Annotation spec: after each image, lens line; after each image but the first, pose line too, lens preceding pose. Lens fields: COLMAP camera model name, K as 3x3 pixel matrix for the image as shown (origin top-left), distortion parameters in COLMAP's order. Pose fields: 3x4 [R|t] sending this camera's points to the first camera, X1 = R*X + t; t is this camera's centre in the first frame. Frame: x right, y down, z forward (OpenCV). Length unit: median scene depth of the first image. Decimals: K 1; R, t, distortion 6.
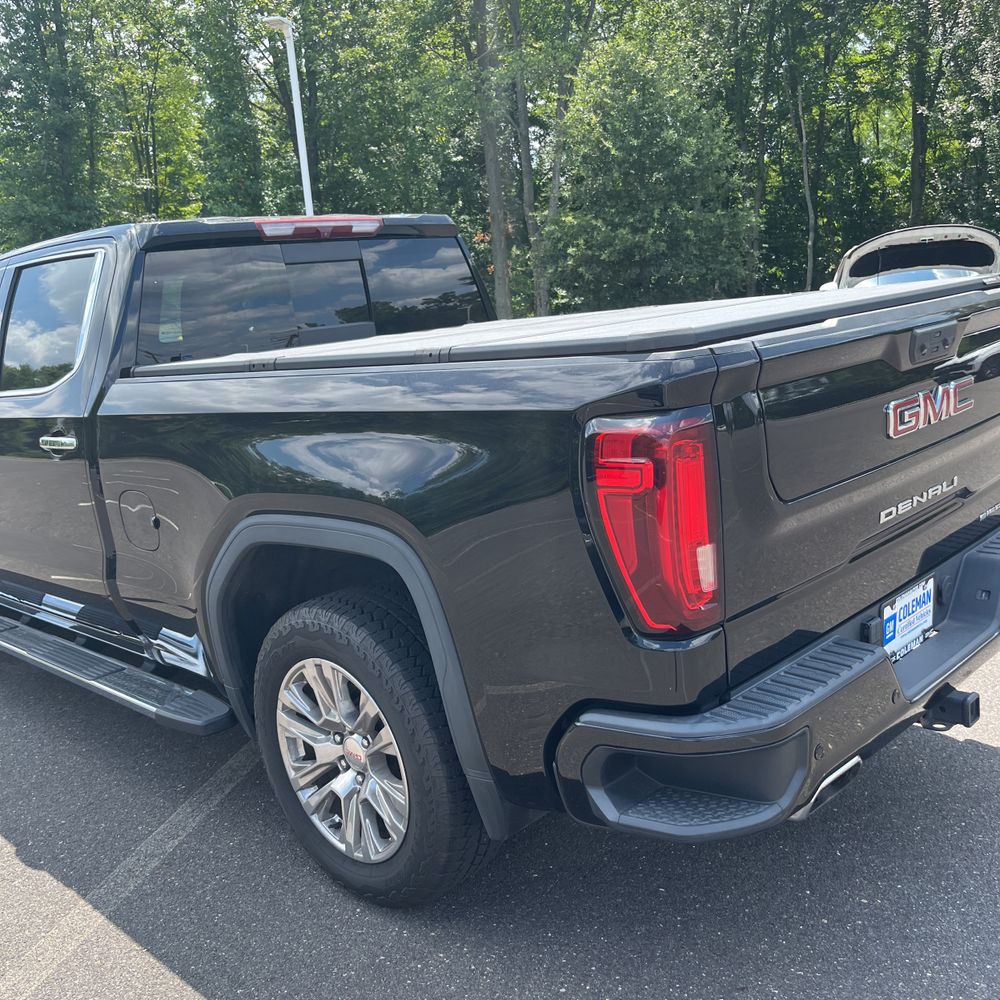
lens RADIAL K [[1019.3, 0, 496.6], [0, 1019.3, 497.3], [0, 0, 1]] dist [0.019116, 0.000000]
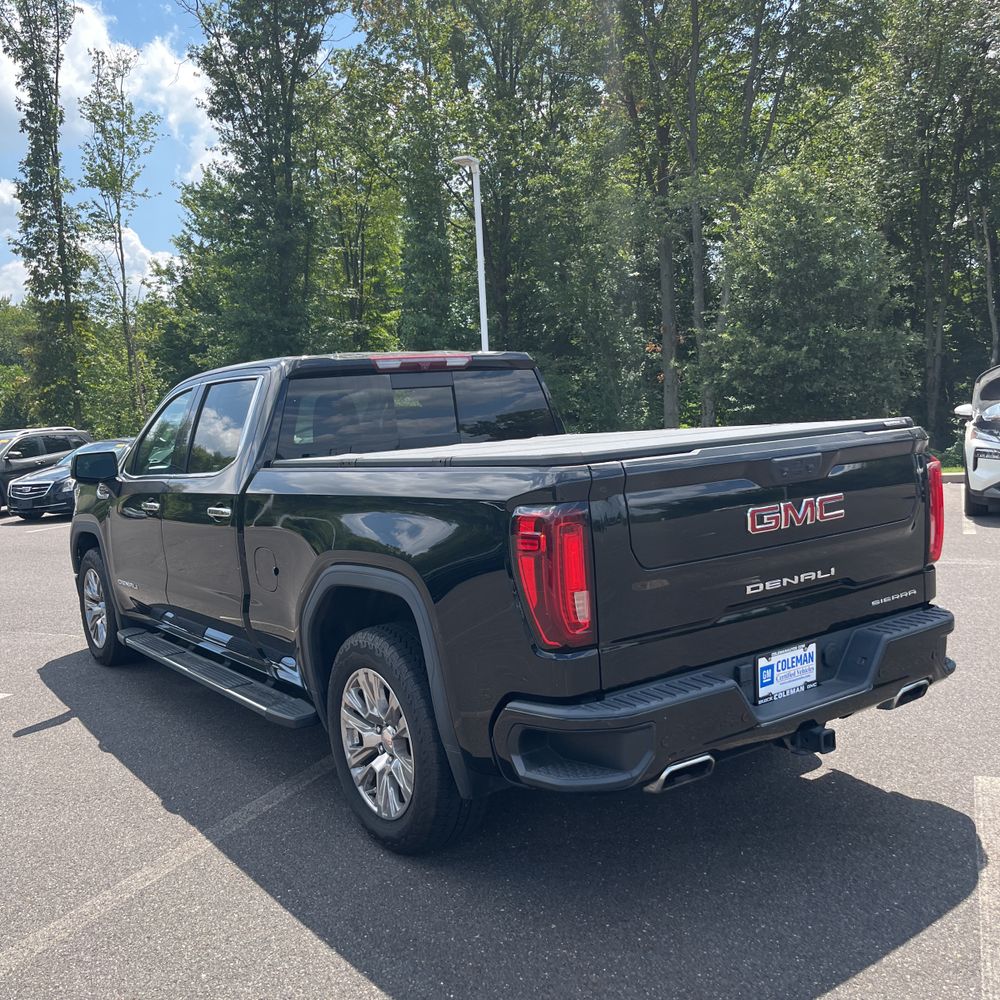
lens RADIAL K [[1019.3, 0, 498.3], [0, 1019.3, 501.0], [0, 0, 1]] dist [0.019116, 0.000000]
pose [[0.983058, 0.049311, -0.176540, 0.187092], [-0.065714, 0.993924, -0.088303, 0.029689], [0.171112, 0.098408, 0.980325, -0.294450]]
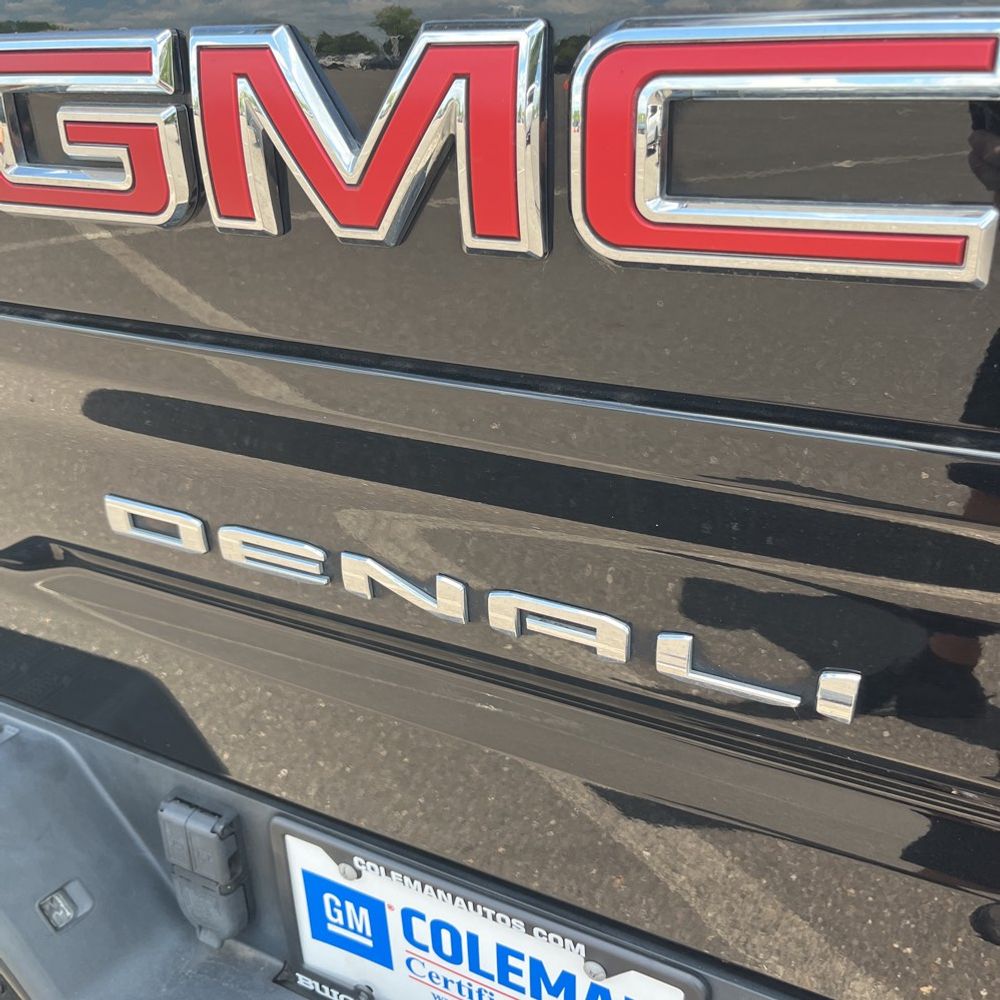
lens RADIAL K [[1019.3, 0, 499.9], [0, 1019.3, 500.4], [0, 0, 1]] dist [0.019116, 0.000000]
pose [[0.307775, 0.467936, -0.828439, 0.416199], [-0.201503, 0.883010, 0.423899, -0.077574], [0.929877, 0.036468, 0.366059, 0.662530]]
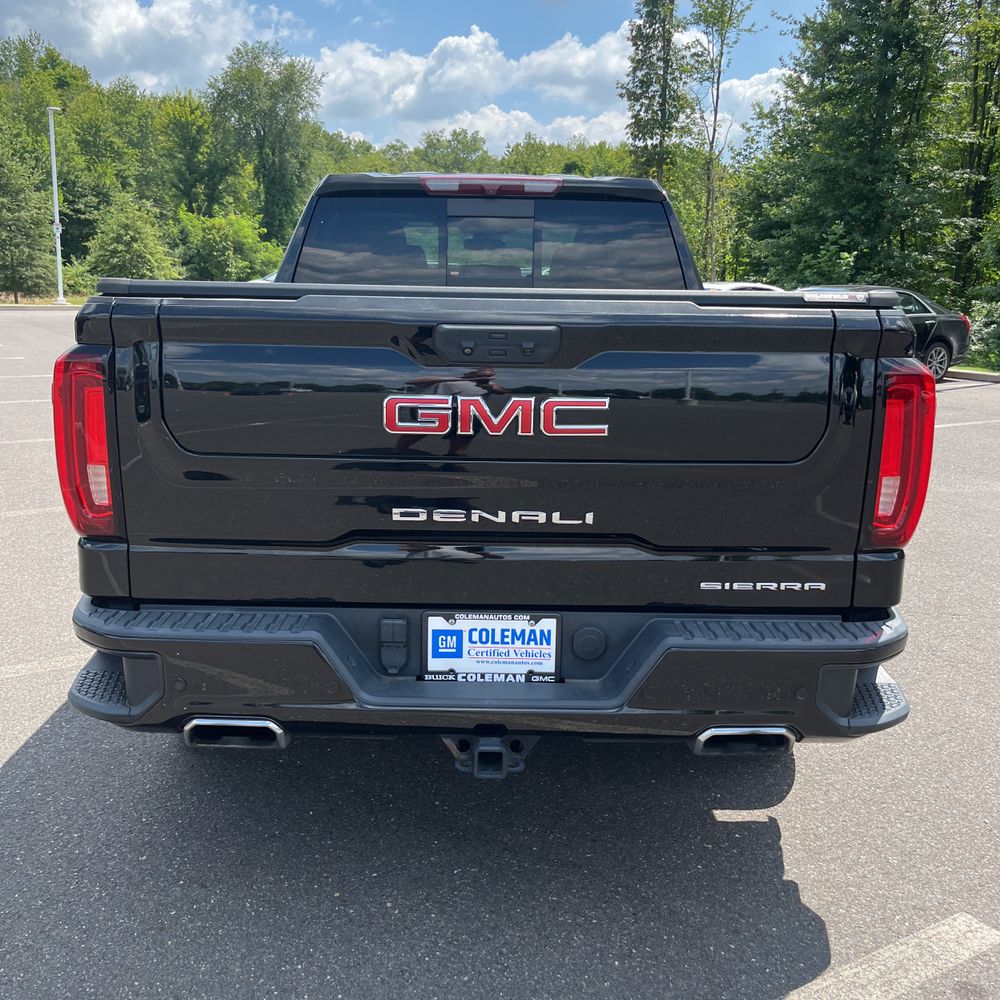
lens RADIAL K [[1019.3, 0, 502.0], [0, 1019.3, 498.5], [0, 0, 1]] dist [0.019116, 0.000000]
pose [[0.705512, 0.251571, -0.662544, 0.715315], [-0.222697, 0.966217, 0.129737, -0.093565], [0.672799, 0.056015, 0.737702, 0.242143]]
